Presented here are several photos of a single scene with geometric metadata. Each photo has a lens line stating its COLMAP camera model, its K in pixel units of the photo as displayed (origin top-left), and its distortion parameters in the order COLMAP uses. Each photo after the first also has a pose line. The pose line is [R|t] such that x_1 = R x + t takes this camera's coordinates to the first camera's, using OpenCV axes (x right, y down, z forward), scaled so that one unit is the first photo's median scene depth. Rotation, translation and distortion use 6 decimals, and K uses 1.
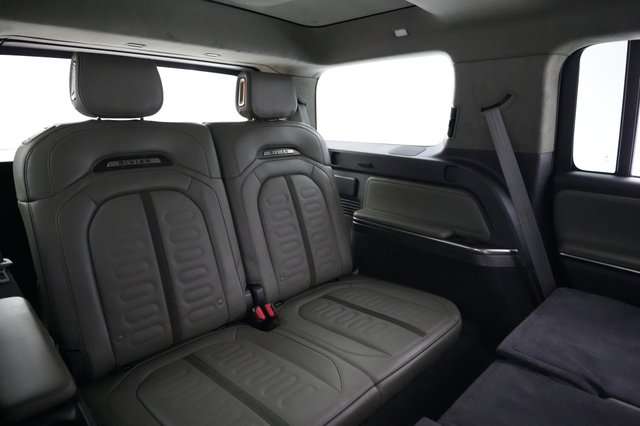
lens RADIAL K [[398.4, 0, 320.0], [0, 398.4, 213.0], [0, 0, 1]] dist [-0.000987, -0.000094]
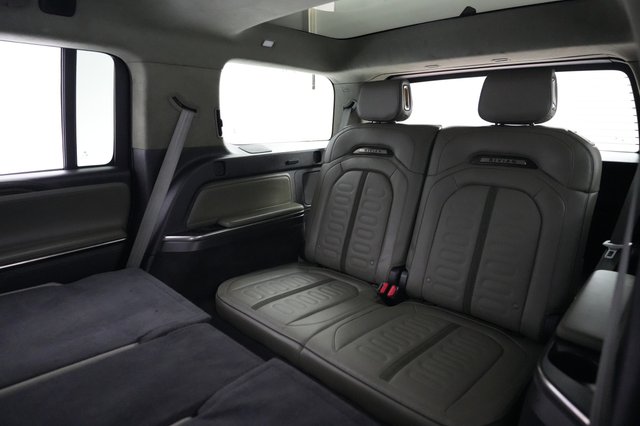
lens RADIAL K [[398.4, 0, 320.0], [0, 398.4, 213.0], [0, 0, 1]] dist [-0.000987, -0.000094]
pose [[0.009246, 0.228935, -0.973398, 0.904859], [-0.230224, 0.947776, 0.220722, -0.166867], [0.973094, 0.222059, 0.061469, 0.666545]]
